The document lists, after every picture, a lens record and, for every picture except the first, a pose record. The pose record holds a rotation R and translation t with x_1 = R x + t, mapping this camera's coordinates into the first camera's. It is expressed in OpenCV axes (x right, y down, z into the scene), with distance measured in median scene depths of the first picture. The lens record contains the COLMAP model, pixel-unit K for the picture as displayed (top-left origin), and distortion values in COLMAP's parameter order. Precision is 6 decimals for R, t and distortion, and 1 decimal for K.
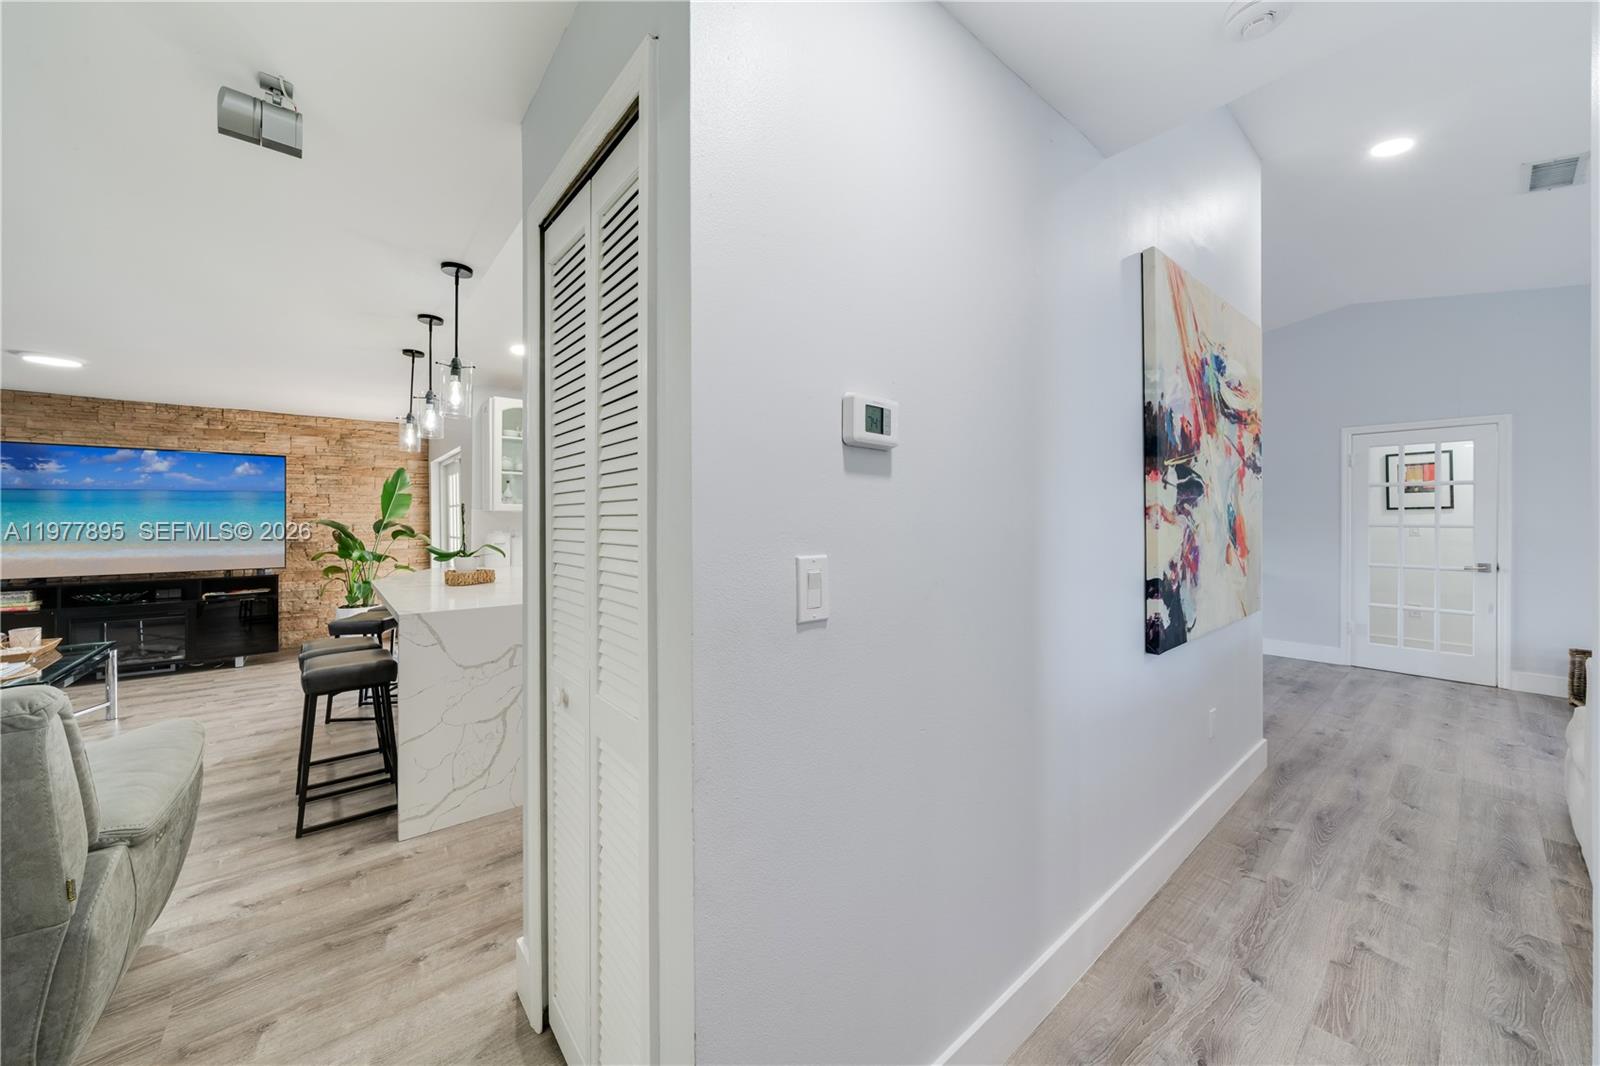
lens RADIAL K [[576.5, 0, 790.6], [0, 576.5, 524.1], [0, 0, 1]] dist [-0.000400, -0.000446]
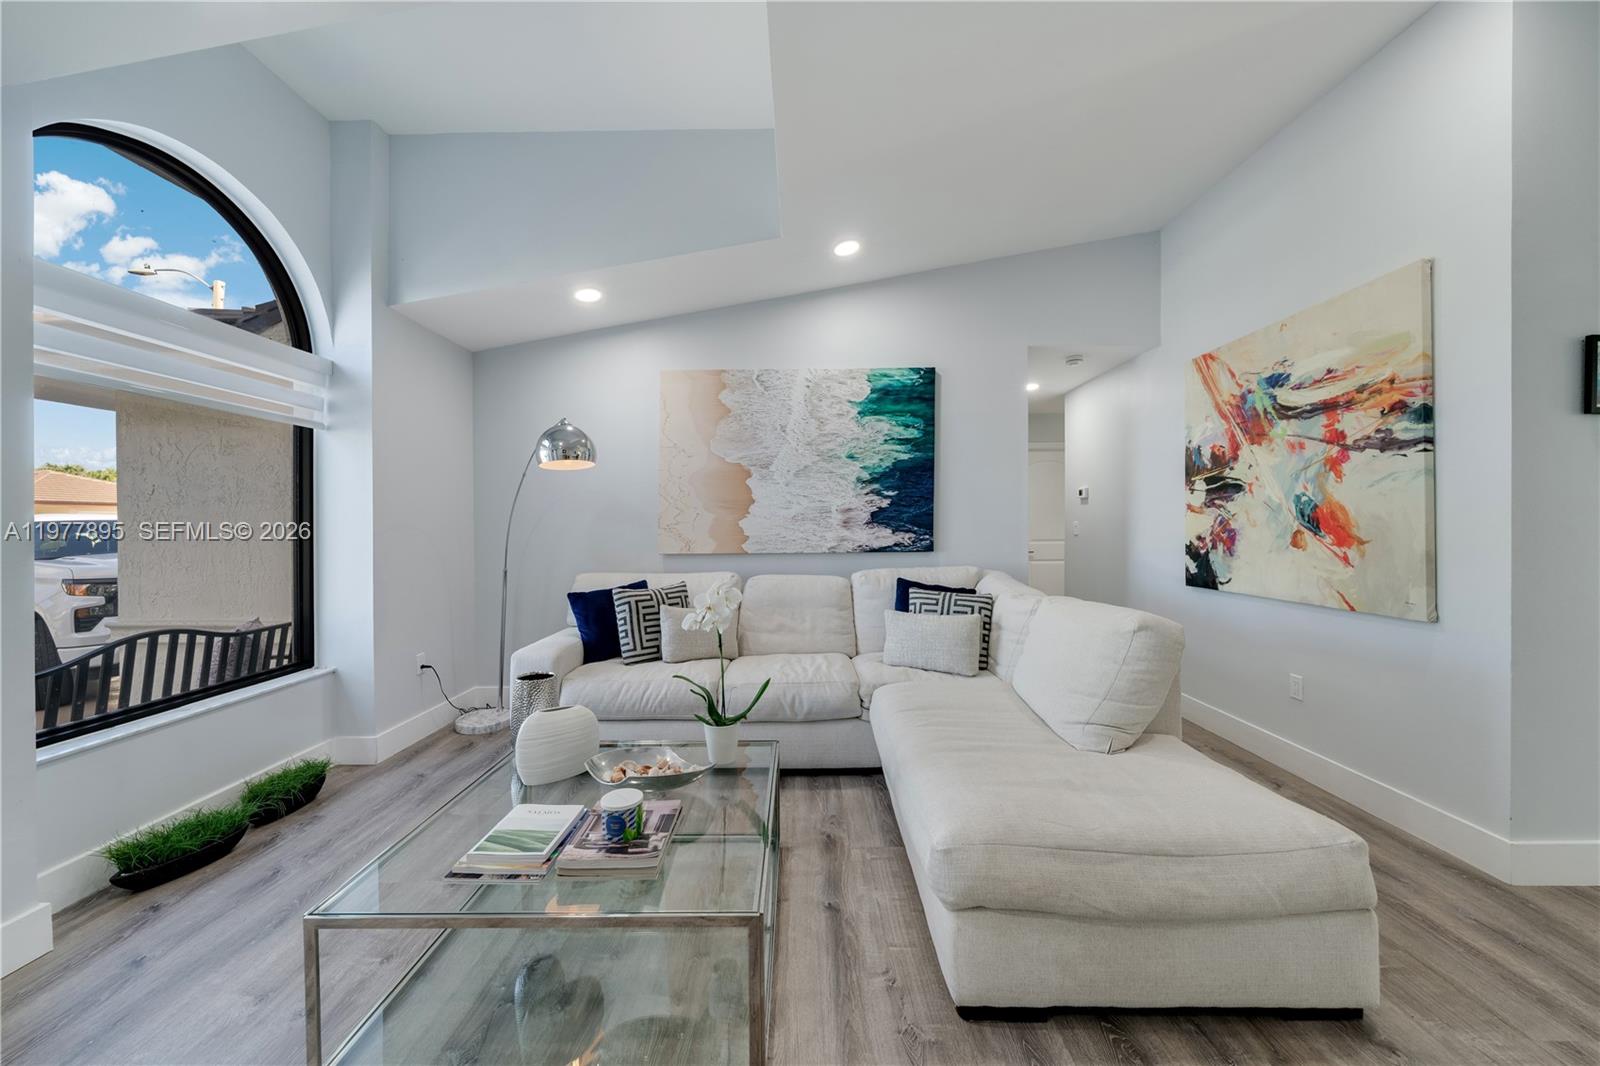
lens RADIAL K [[576.5, 0, 800.0], [0, 576.5, 526.3], [0, 0, 1]] dist [-0.000400, -0.000446]
pose [[-0.642659, 0.011491, -0.766066, 1.042070], [0.003564, 0.999922, 0.012009, 0.004696], [0.766144, 0.004988, -0.642650, 0.457275]]
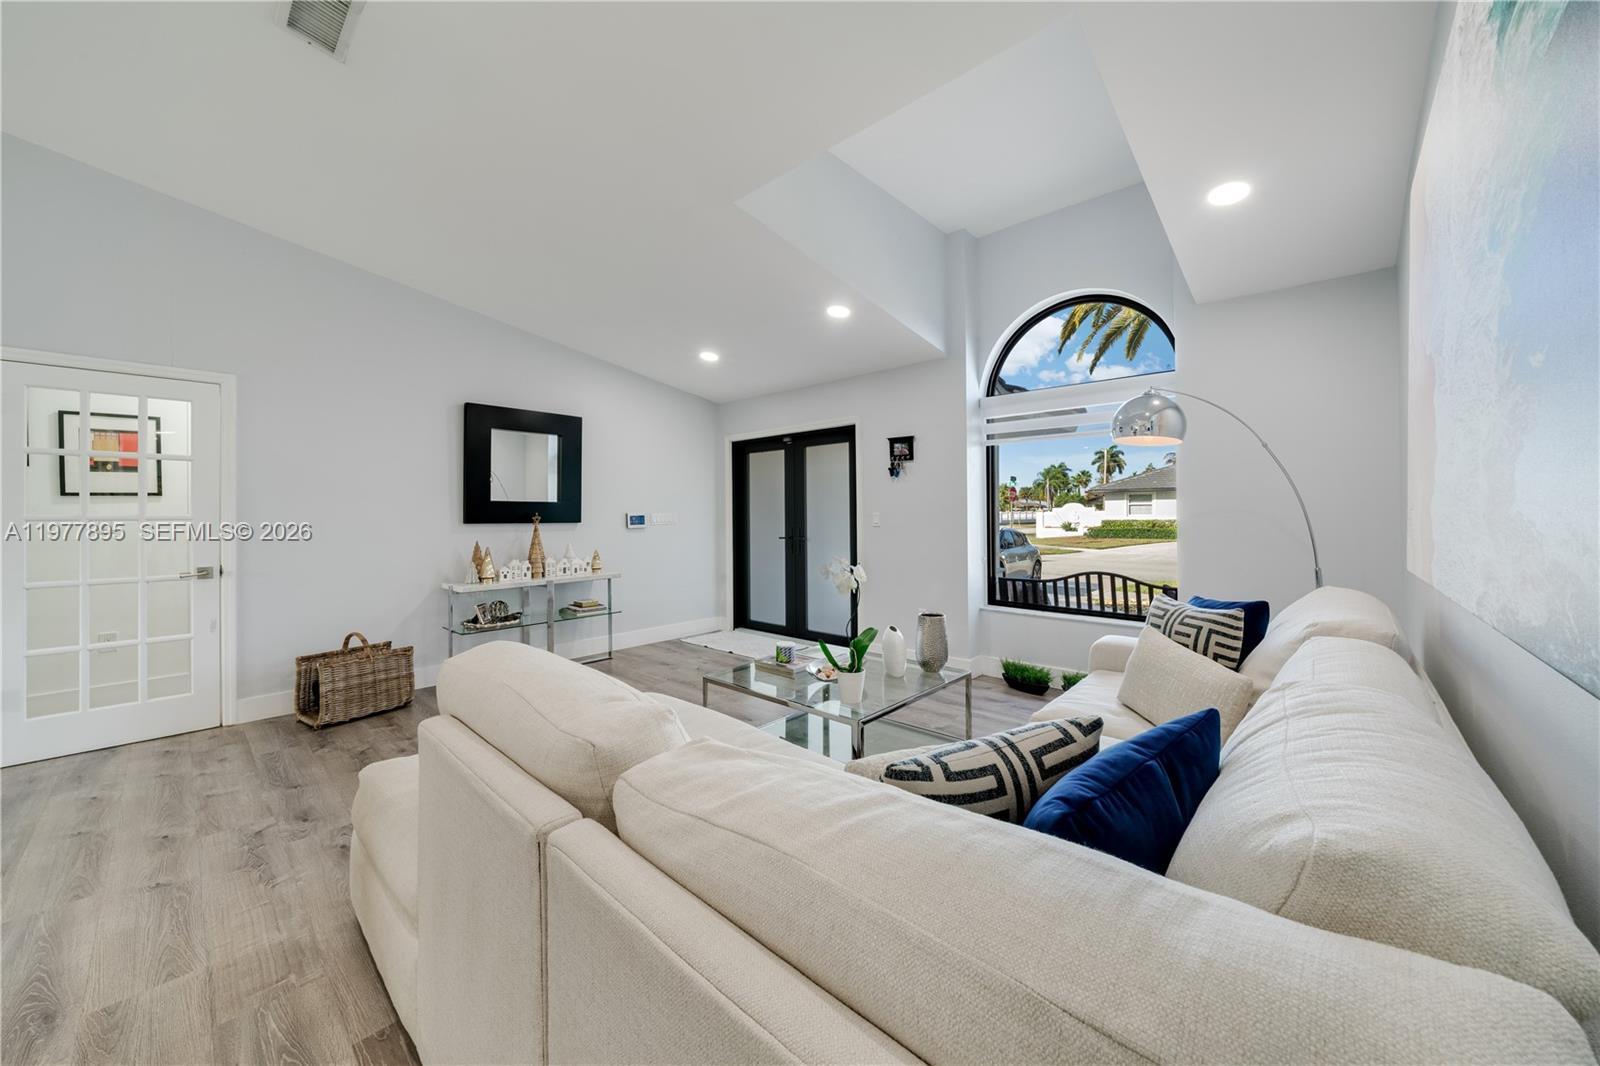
lens RADIAL K [[576.5, 0, 798.8], [0, 576.5, 517.8], [0, 0, 1]] dist [-0.000400, -0.000446]
pose [[-0.133591, 0.003771, 0.991029, 0.288274], [0.006705, 0.999973, -0.002901, 0.009198], [-0.991014, 0.006257, -0.133613, 0.269057]]
